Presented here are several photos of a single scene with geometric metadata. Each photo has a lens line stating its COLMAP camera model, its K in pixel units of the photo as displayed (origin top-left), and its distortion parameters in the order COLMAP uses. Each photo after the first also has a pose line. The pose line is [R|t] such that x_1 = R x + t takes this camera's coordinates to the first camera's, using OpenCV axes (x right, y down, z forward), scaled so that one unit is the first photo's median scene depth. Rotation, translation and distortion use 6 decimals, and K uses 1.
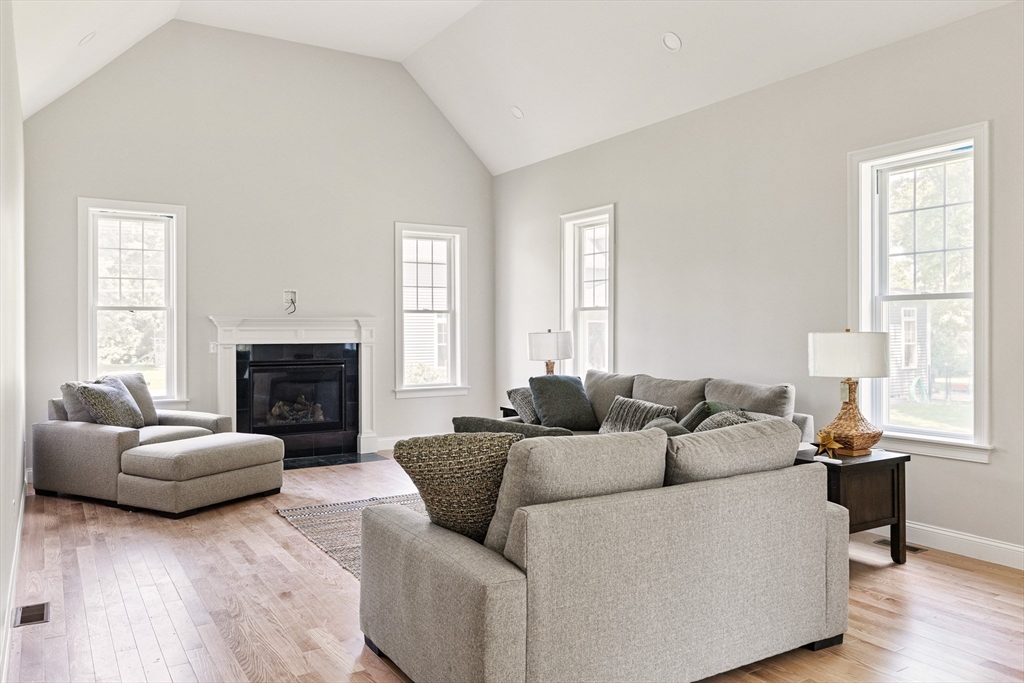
lens RADIAL K [[762.4, 0, 512.0], [0, 762.4, 341.5], [0, 0, 1]] dist [0.001106, 0.002565]
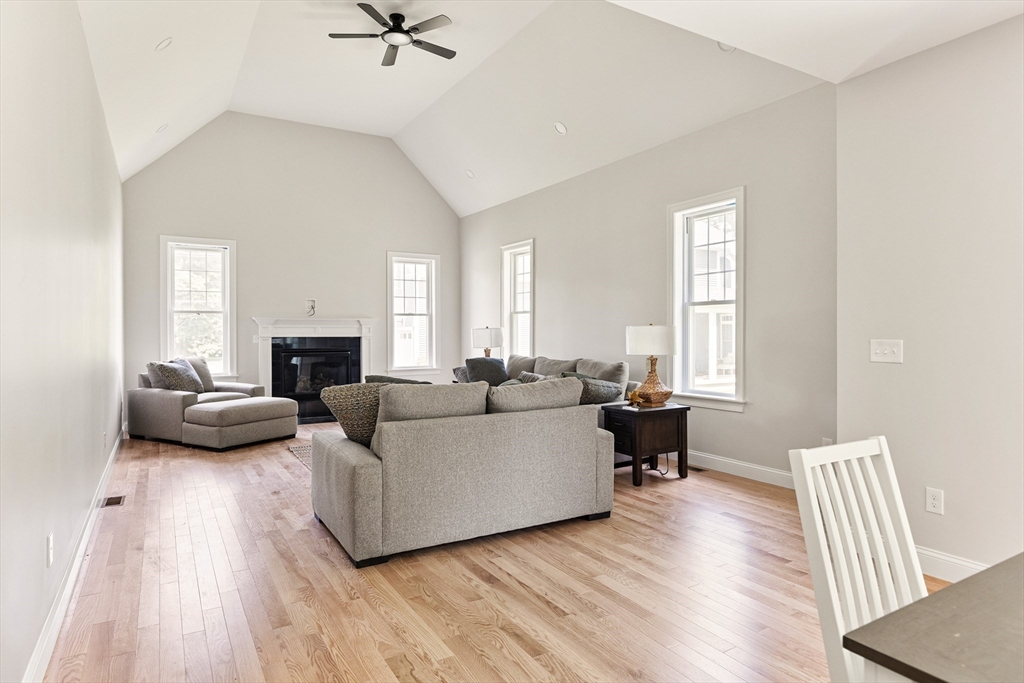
lens RADIAL K [[594.3, 0, 512.0], [0, 594.3, 341.5], [0, 0, 1]] dist [0.003223, 0.000243]
pose [[0.999871, 0.000630, -0.016022, 0.130760], [-0.000616, 0.999999, 0.000865, 0.013075], [0.016022, -0.000855, 0.999871, -0.133596]]
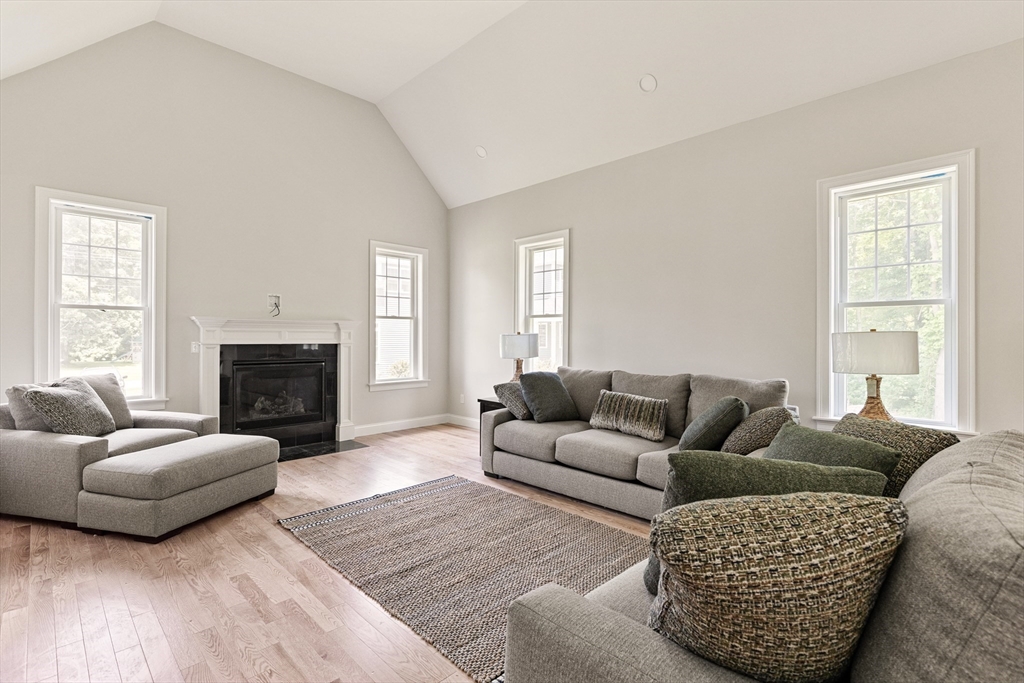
lens RADIAL K [[476.1, 0, 512.0], [0, 476.1, 341.5], [0, 0, 1]] dist [-0.001081, -0.000926]
pose [[0.972382, 0.003946, 0.233361, -0.152103], [-0.002112, 0.999965, -0.008109, 0.005407], [-0.233385, 0.007392, 0.972356, 0.332269]]
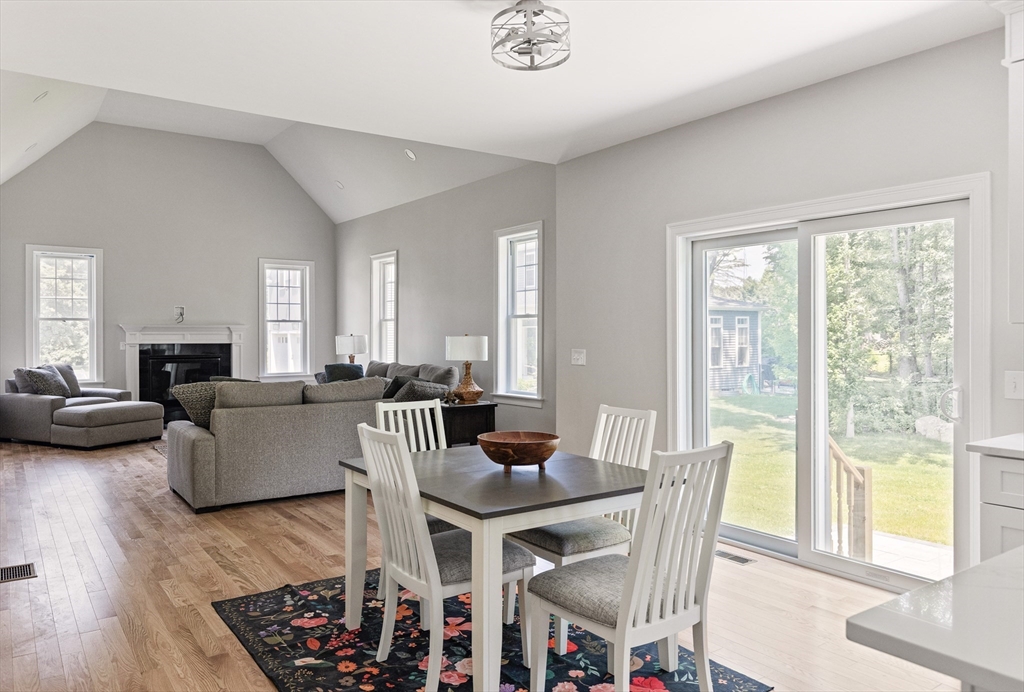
lens RADIAL K [[729.7, 0, 512.0], [0, 729.7, 346.0], [0, 0, 1]] dist [-0.005579, 0.003557]
pose [[0.997914, 0.001344, 0.064550, 0.312532], [-0.001409, 0.999999, 0.000964, 0.006974], [-0.064549, -0.001053, 0.997914, -0.523718]]
